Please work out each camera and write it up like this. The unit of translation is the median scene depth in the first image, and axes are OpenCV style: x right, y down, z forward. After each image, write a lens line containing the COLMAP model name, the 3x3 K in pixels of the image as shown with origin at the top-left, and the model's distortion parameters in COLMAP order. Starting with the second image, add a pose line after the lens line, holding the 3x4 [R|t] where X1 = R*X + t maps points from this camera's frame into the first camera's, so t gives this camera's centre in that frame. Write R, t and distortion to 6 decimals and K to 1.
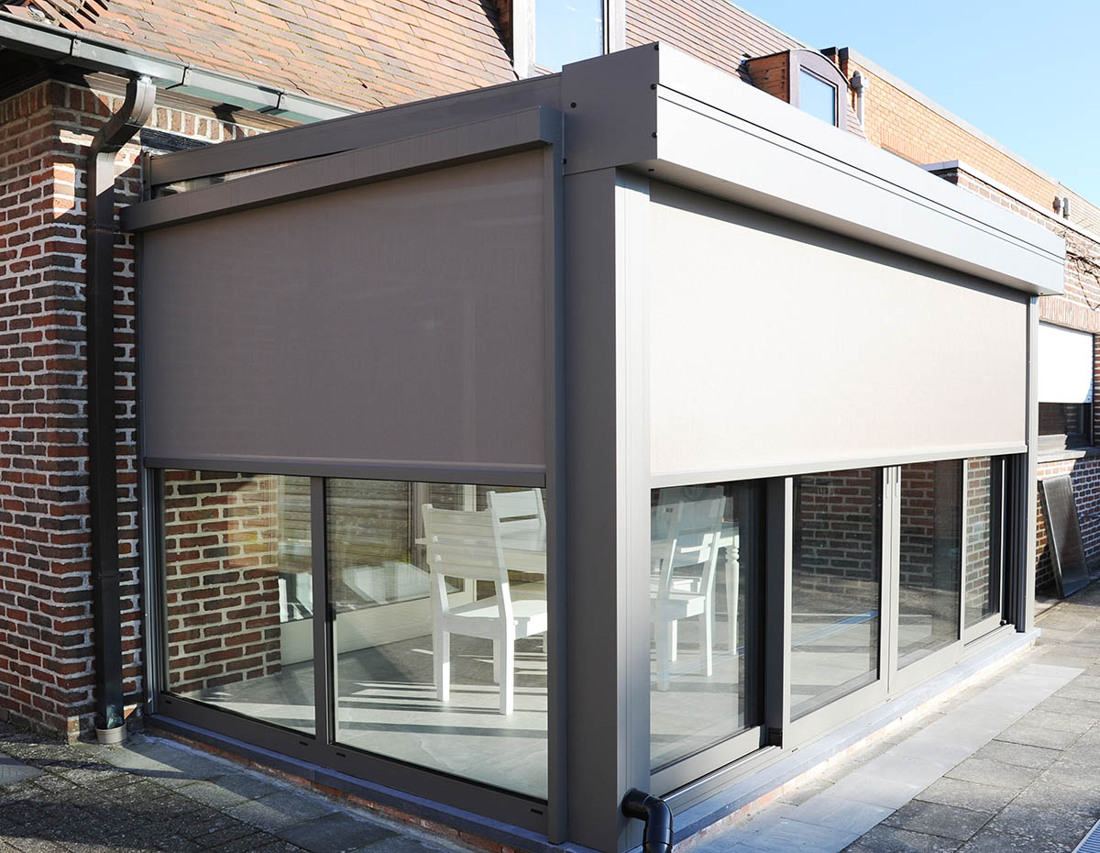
lens RADIAL K [[1118.3, 0, 550.0], [0, 1118.3, 426.5], [0, 0, 1]] dist [-0.123153, -0.009279]
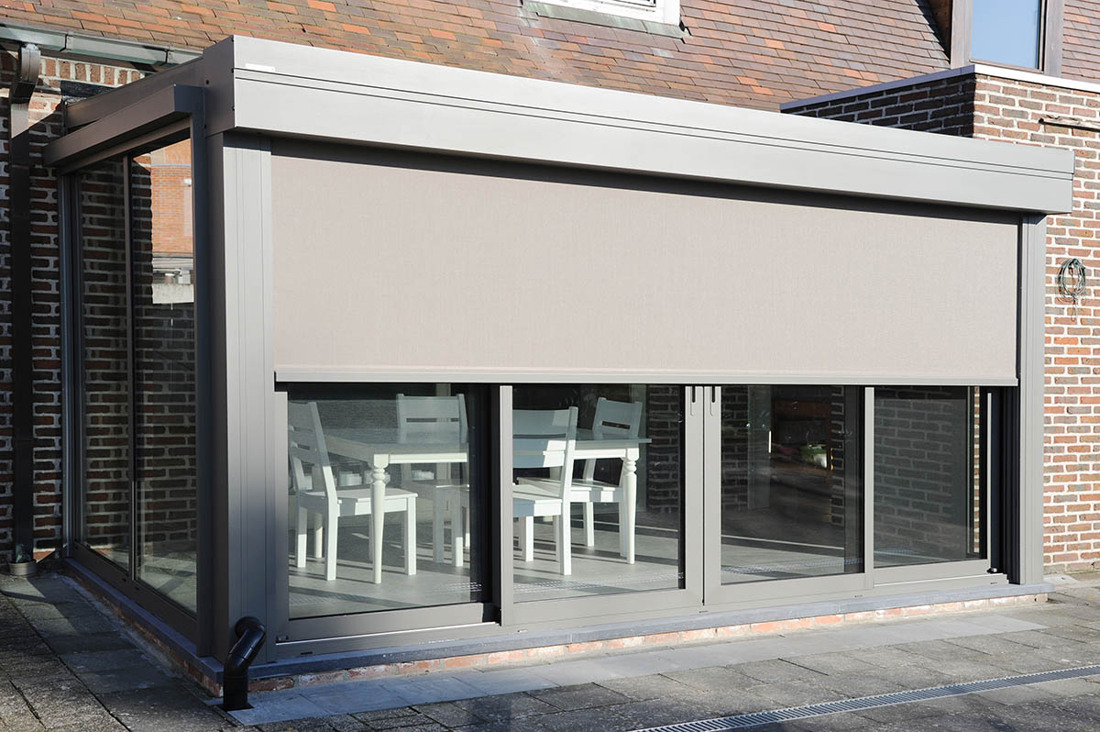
lens RADIAL K [[1265.2, 0, 550.0], [0, 1265.2, 366.0], [0, 0, 1]] dist [0.000938, 0.074207]
pose [[0.952809, 0.041830, -0.300675, 0.592559], [-0.036970, 0.999078, 0.021839, -0.003568], [0.301311, -0.009693, 0.953477, -0.204820]]
